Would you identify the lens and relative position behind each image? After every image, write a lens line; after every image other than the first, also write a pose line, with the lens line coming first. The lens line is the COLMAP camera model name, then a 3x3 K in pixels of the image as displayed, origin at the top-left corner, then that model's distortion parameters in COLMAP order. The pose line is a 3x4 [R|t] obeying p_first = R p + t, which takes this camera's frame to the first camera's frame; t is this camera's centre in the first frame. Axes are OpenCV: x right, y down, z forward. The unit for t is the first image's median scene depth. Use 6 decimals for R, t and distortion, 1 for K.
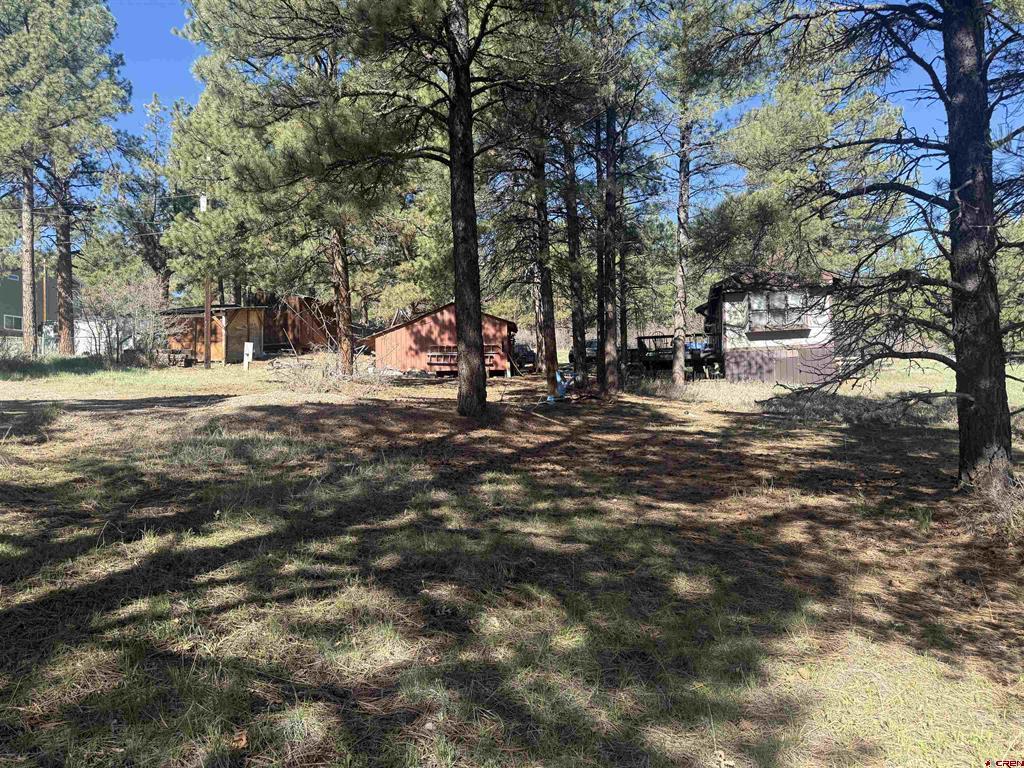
lens RADIAL K [[715.3, 0, 508.9], [0, 715.3, 389.6], [0, 0, 1]] dist [0.001200, -0.003868]
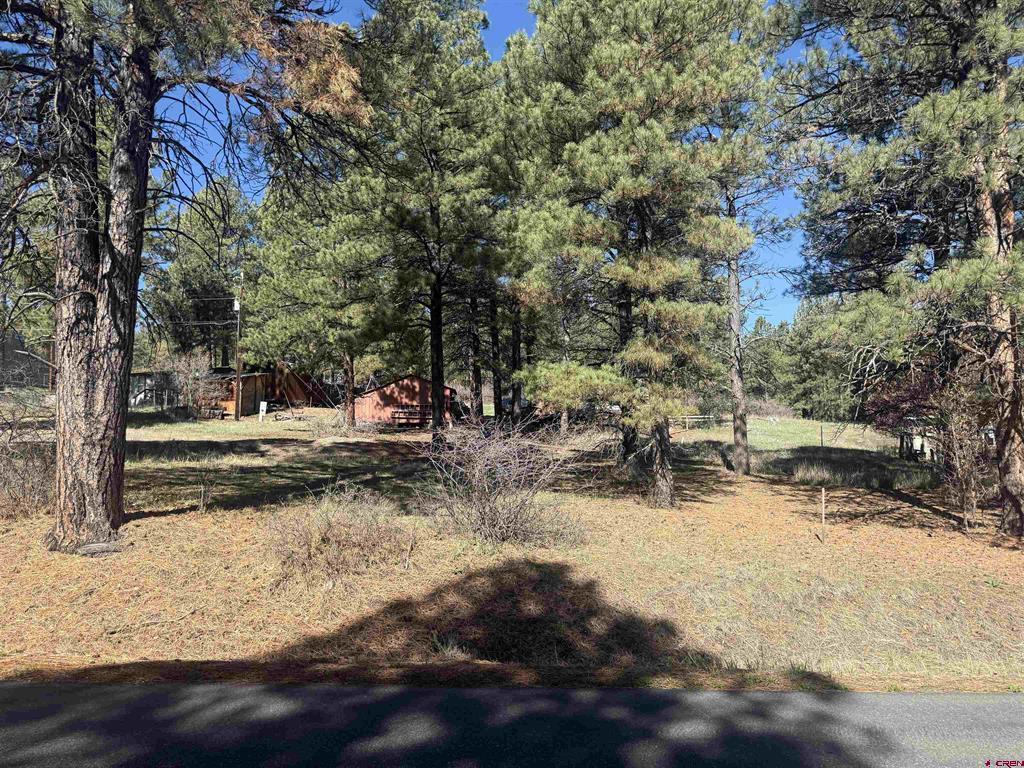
lens RADIAL K [[714.9, 0, 512.0], [0, 714.9, 384.0], [0, 0, 1]] dist [0.000906, -0.003971]
pose [[0.995091, 0.007164, 0.098705, -0.059059], [-0.000541, 0.997755, -0.066962, -0.015740], [-0.098963, 0.066580, 0.992861, -1.256861]]
